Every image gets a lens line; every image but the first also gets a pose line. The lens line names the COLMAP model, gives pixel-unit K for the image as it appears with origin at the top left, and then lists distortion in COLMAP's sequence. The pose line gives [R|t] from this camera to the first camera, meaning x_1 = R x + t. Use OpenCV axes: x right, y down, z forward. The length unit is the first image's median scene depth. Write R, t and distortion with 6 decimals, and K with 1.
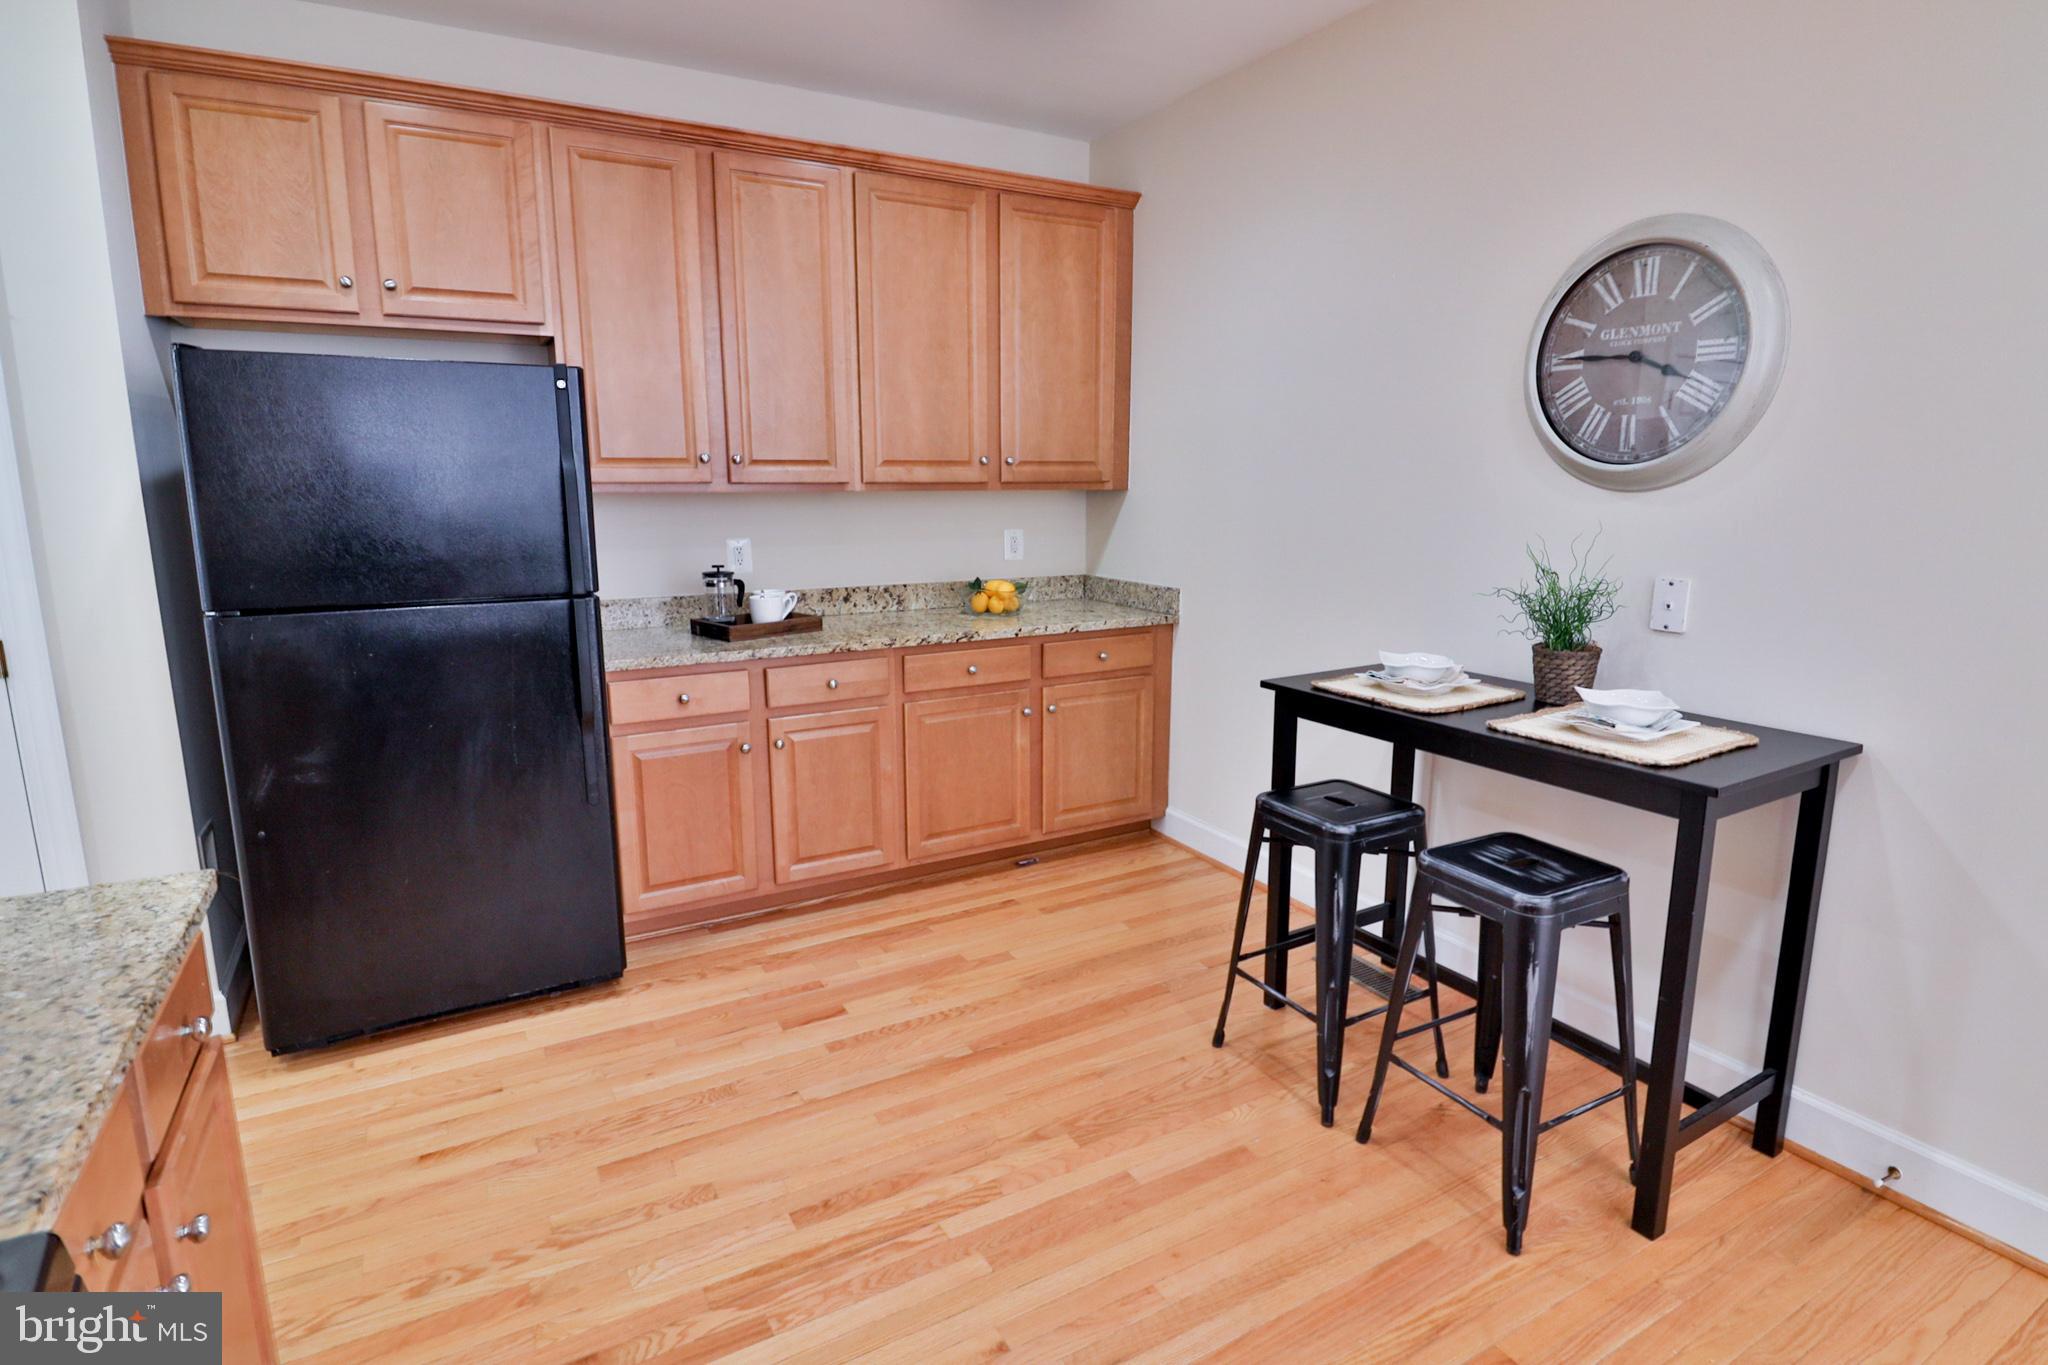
lens RADIAL K [[1054.3, 0, 1041.0], [0, 1054.3, 666.9], [0, 0, 1]] dist [0.004148, -0.015890]
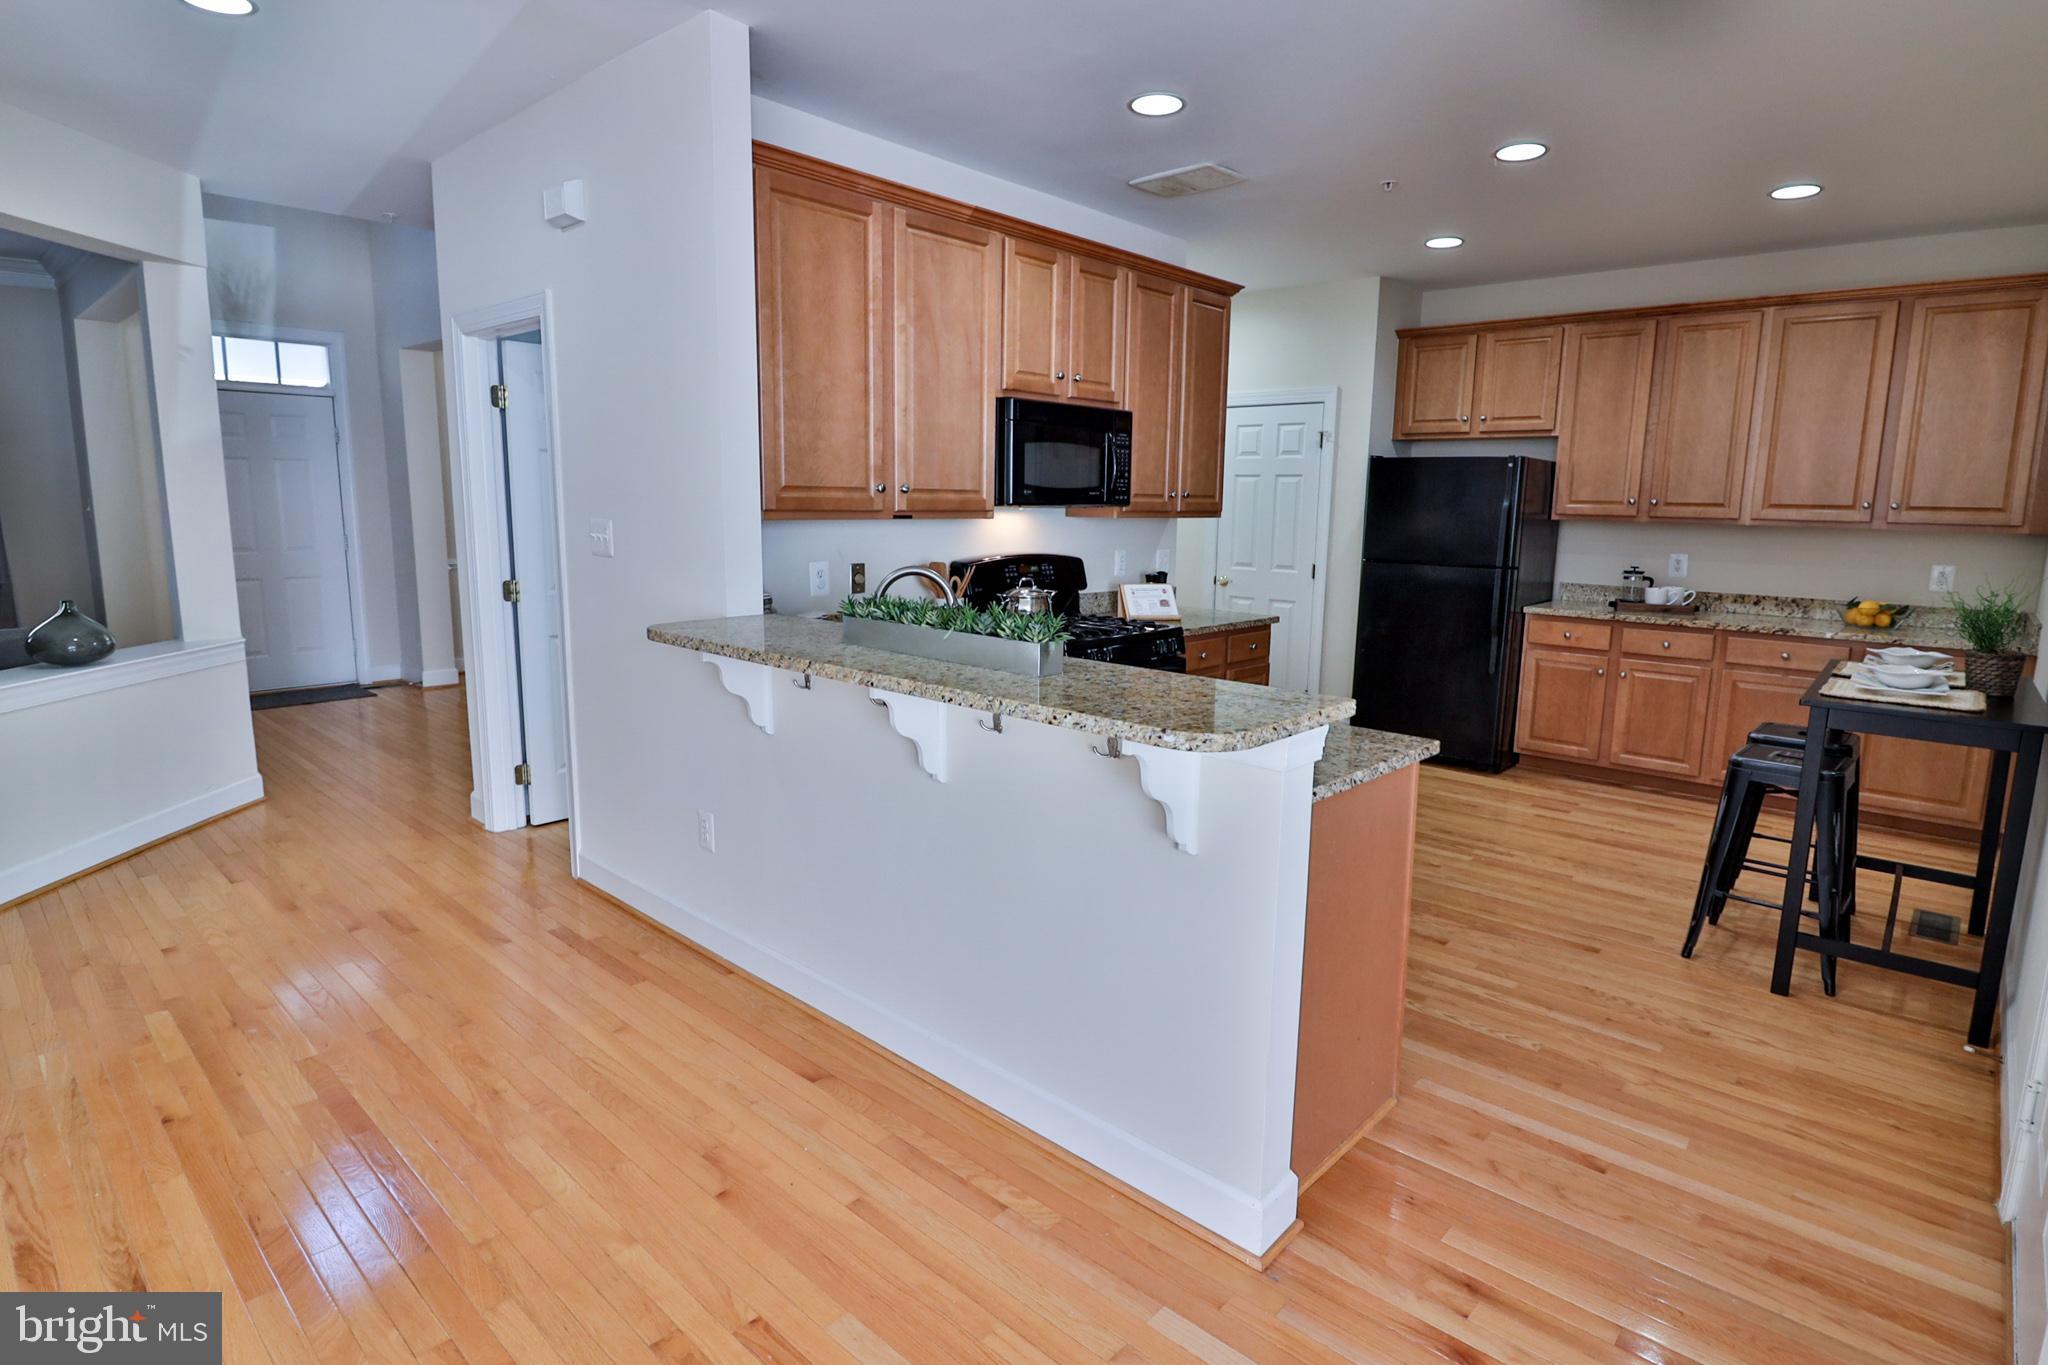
lens RADIAL K [[1050.9, 0, 1050.2], [0, 1050.9, 662.6], [0, 0, 1]] dist [0.001625, -0.015131]
pose [[0.313020, 0.150942, -0.937675, 1.059467], [-0.189519, 0.977361, 0.094064, 0.074038], [0.930646, 0.148263, 0.334540, -0.398544]]
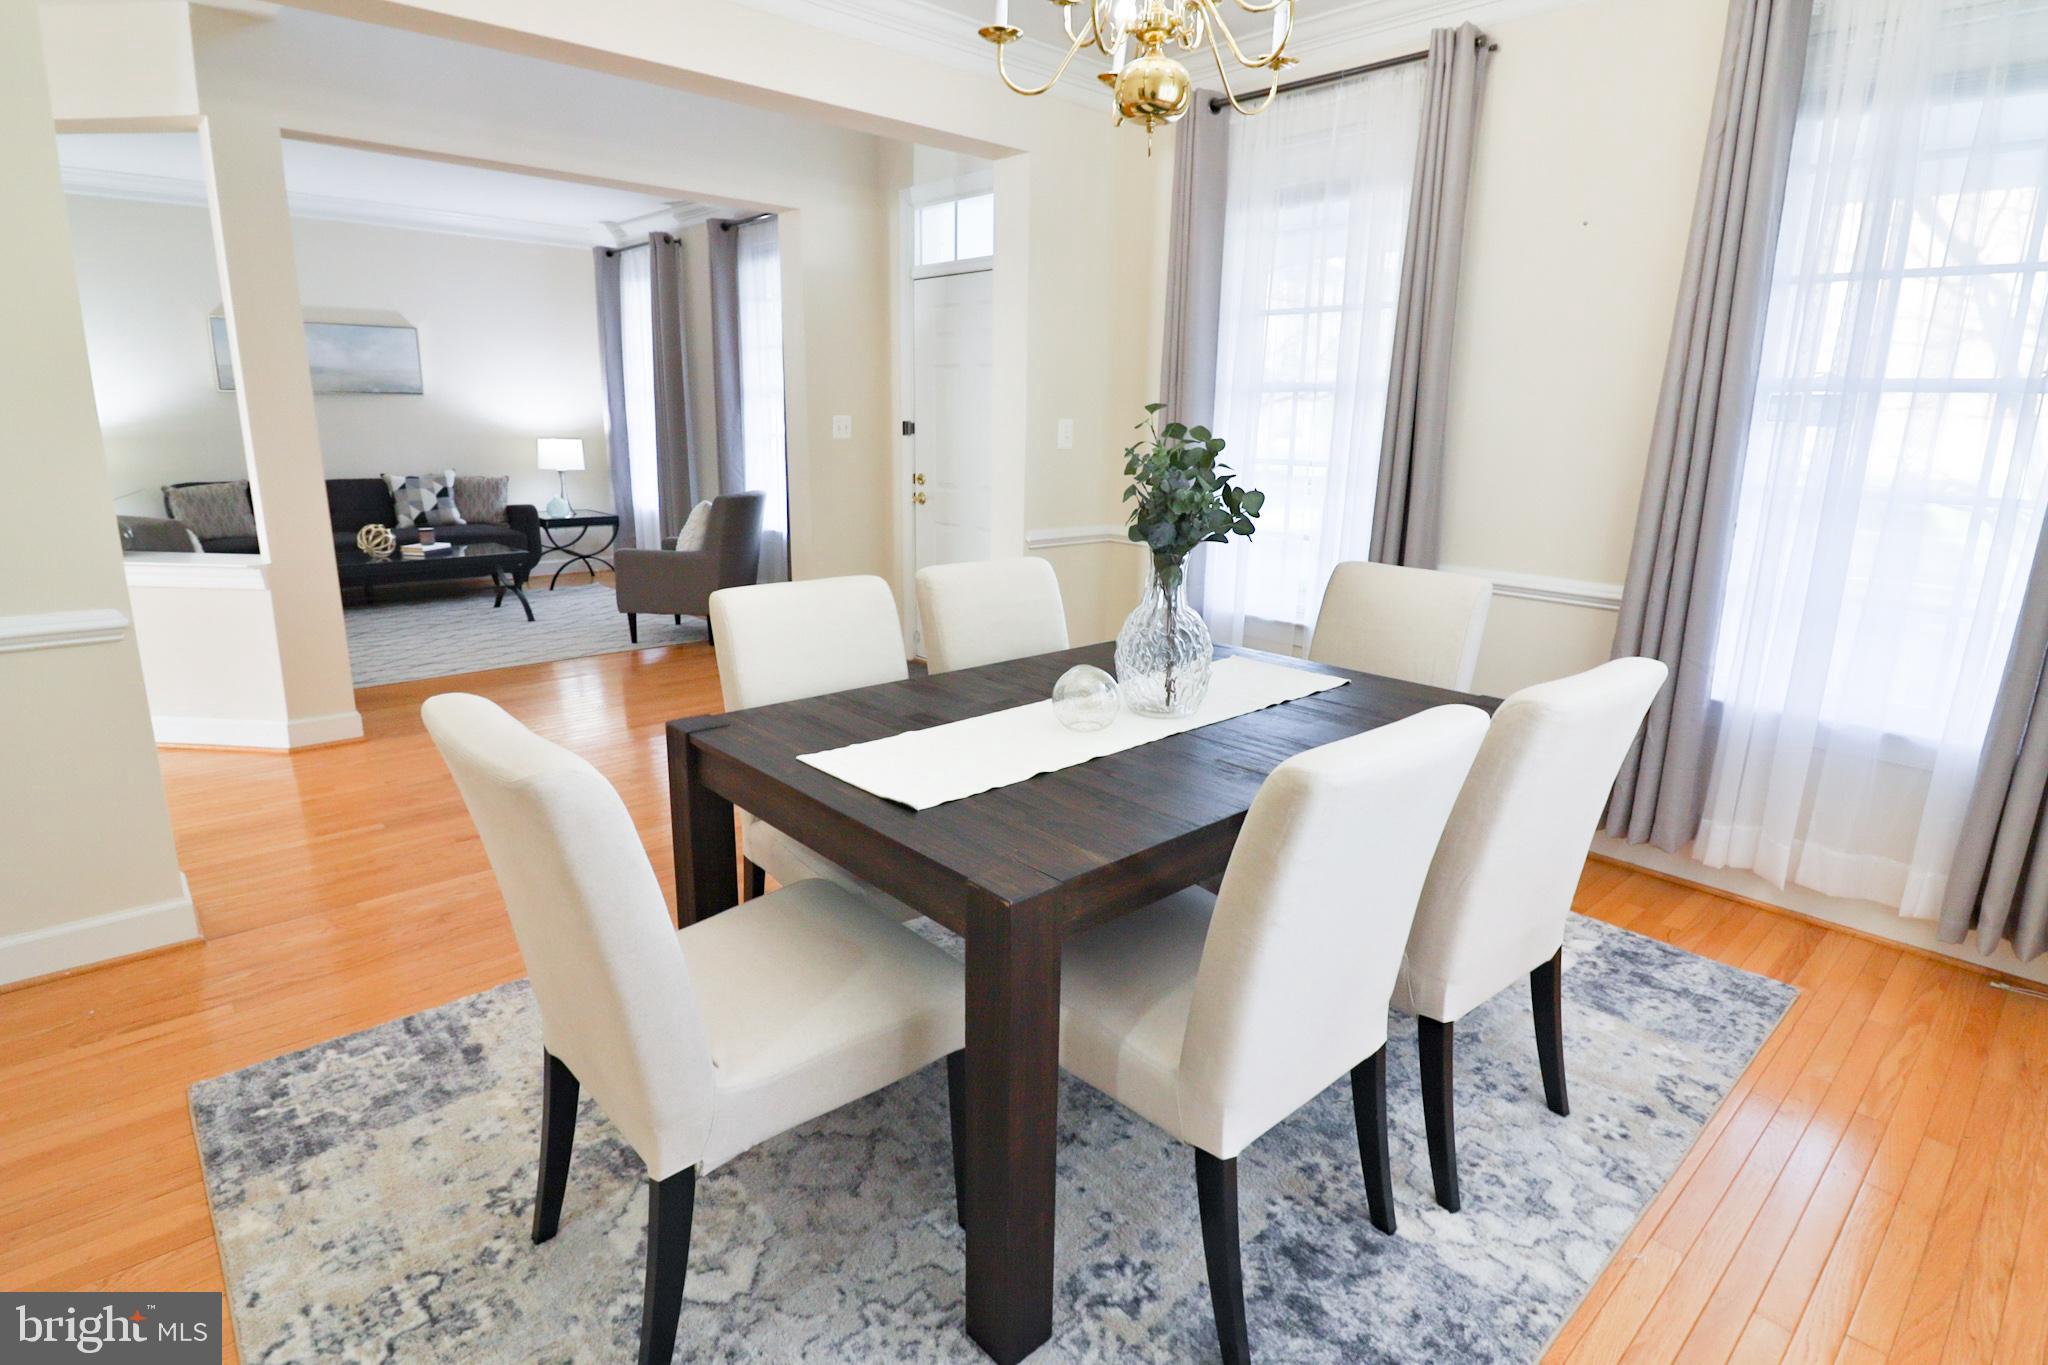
lens RADIAL K [[1046.0, 0, 1034.8], [0, 1046.0, 663.0], [0, 0, 1]] dist [0.001570, -0.015045]
pose [[-0.974491, 0.036733, -0.221402, -1.366543], [-0.056297, 0.914962, 0.399594, -0.061859], [0.217252, 0.401865, -0.889554, 0.443211]]
